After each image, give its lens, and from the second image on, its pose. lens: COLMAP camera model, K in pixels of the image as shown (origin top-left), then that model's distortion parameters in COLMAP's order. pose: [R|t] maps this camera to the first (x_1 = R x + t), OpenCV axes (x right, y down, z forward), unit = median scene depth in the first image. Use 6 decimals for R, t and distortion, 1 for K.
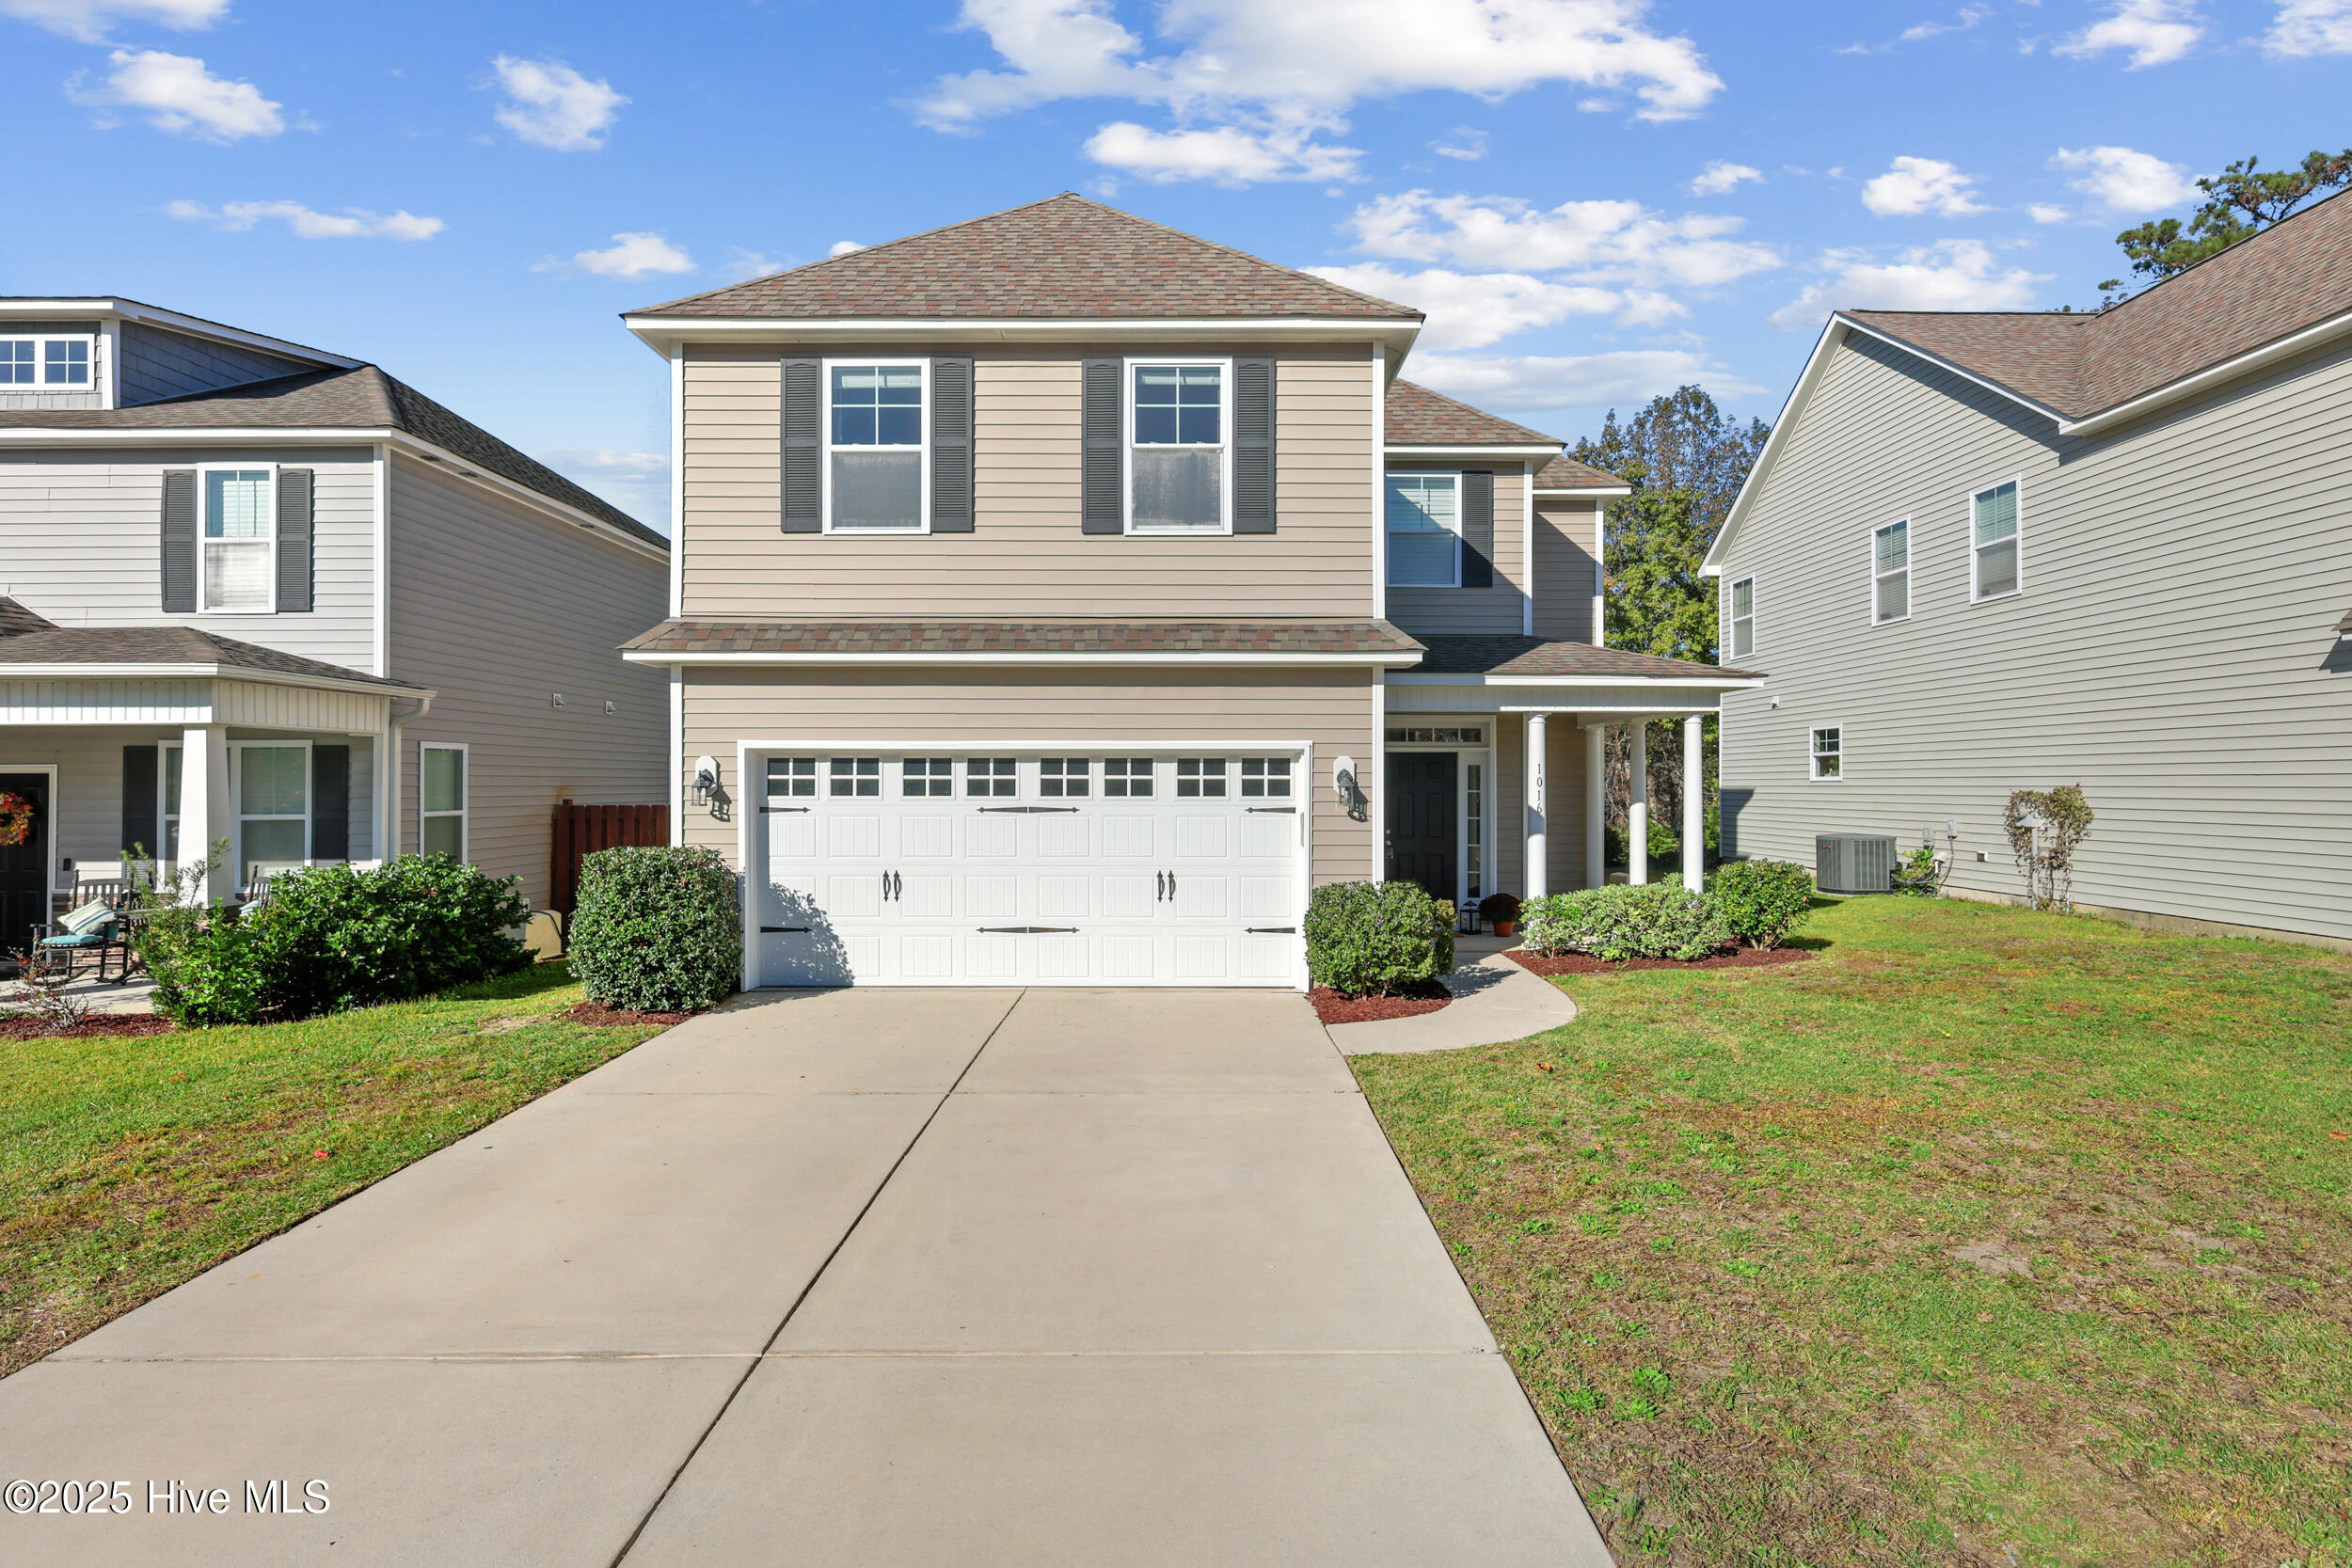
lens RADIAL K [[1139.5, 0, 1176.0], [0, 1139.5, 784.0], [0, 0, 1]] dist [-0.002215, -0.000426]
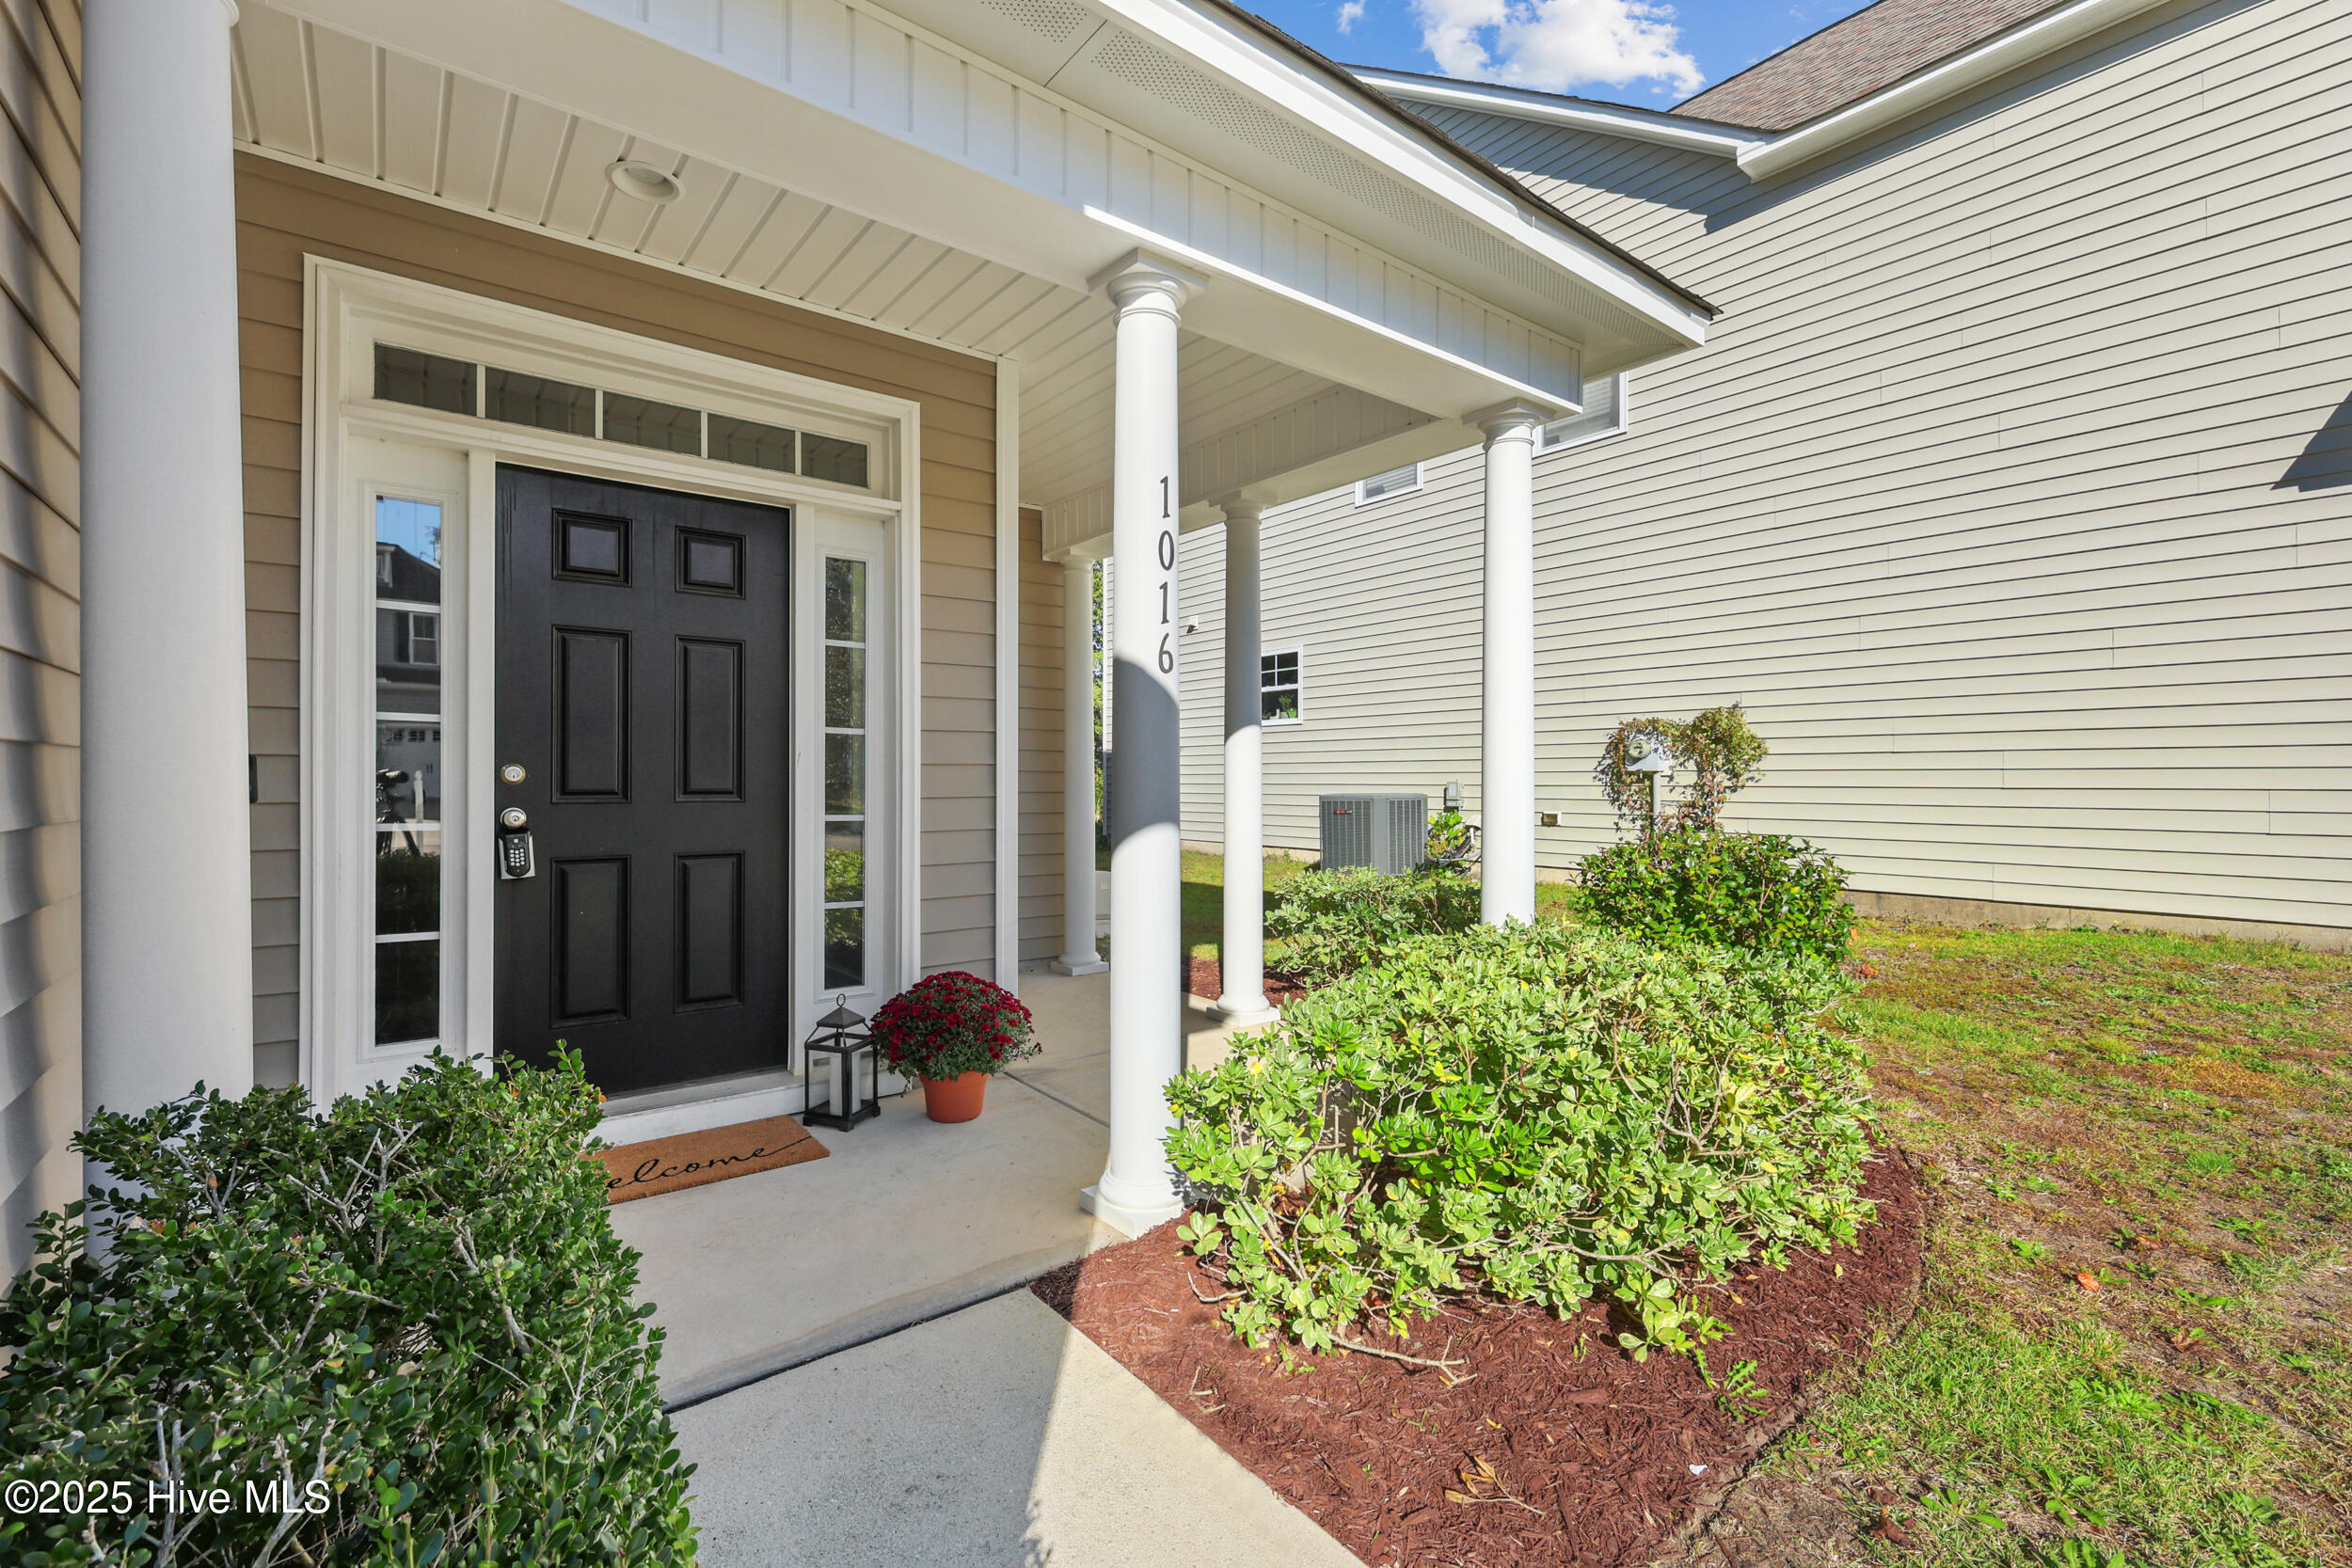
lens RADIAL K [[1017.9, 0, 1185.8], [0, 1017.9, 773.1], [0, 0, 1]] dist [-0.003865, -0.000070]
pose [[0.779849, 0.003330, 0.625959, 0.217550], [-0.000257, 0.999987, -0.004999, 0.058464], [-0.625968, 0.003738, 0.779840, 0.982454]]
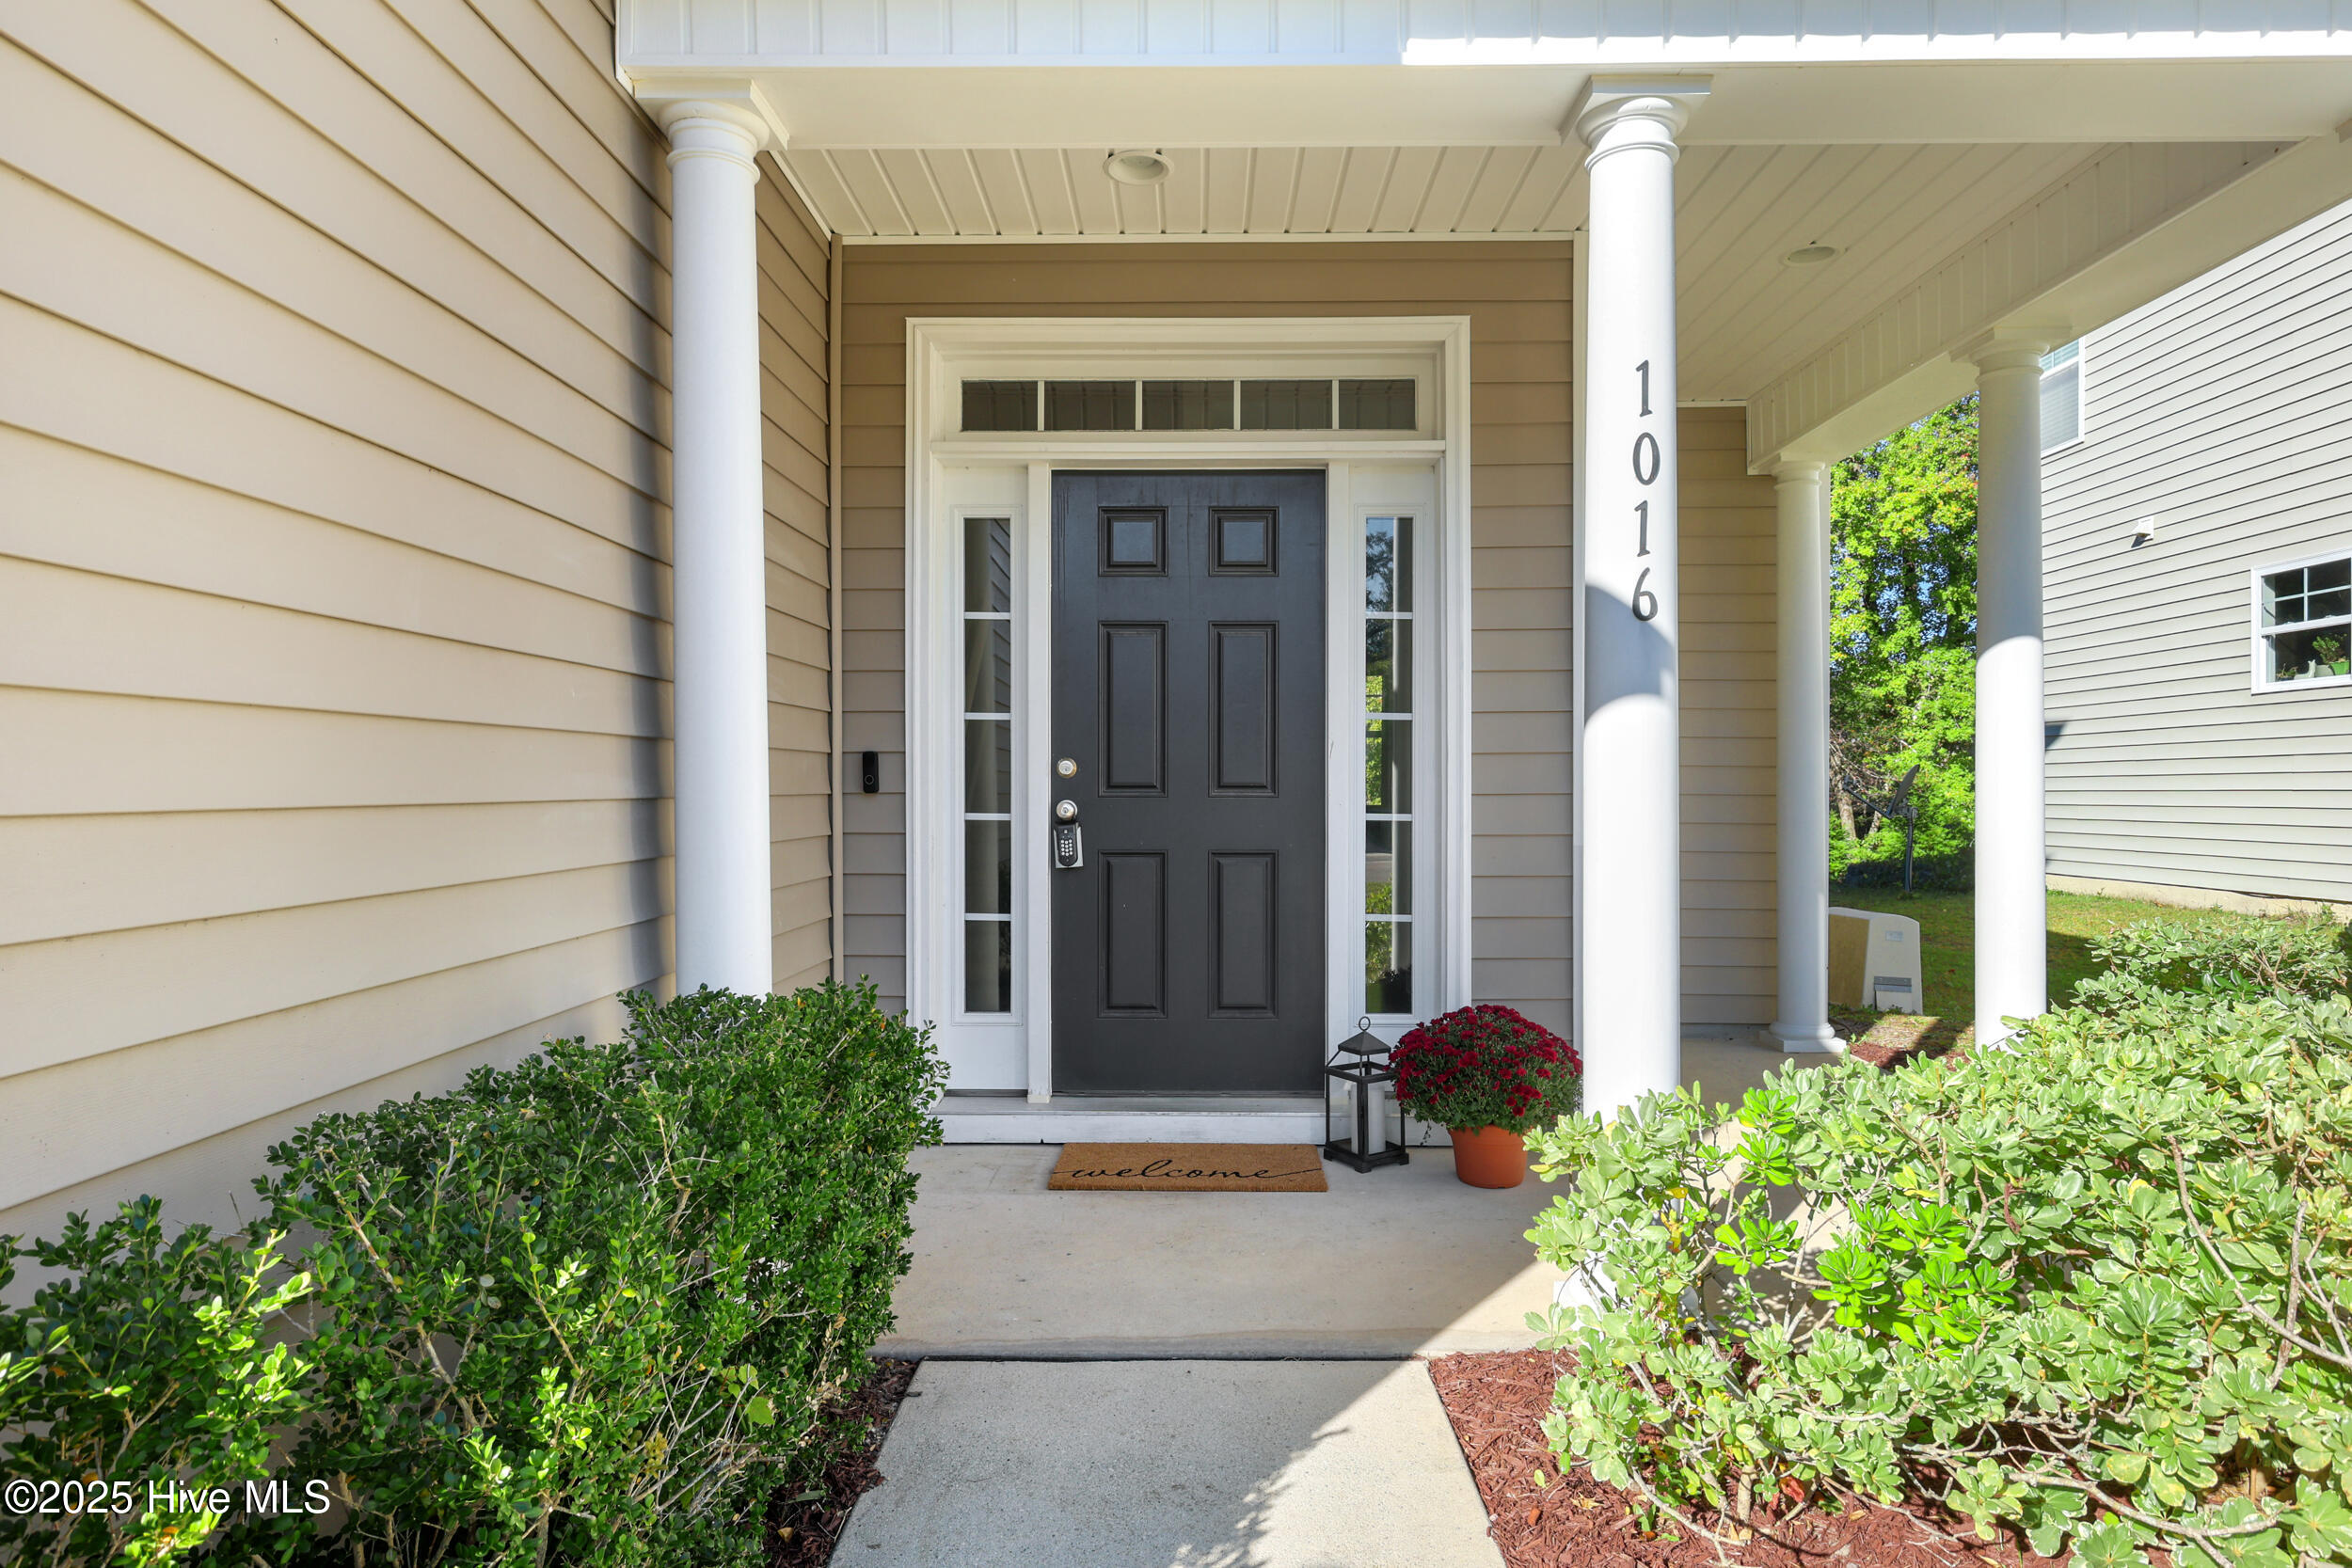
lens RADIAL K [[1347.4, 0, 1176.0], [0, 1347.4, 784.0], [0, 0, 1]] dist [0.004554, -0.014187]
pose [[0.999955, -0.001641, -0.009363, 0.289829], [0.001596, 0.999987, -0.004759, 0.064487], [0.009370, 0.004744, 0.999945, 0.925394]]
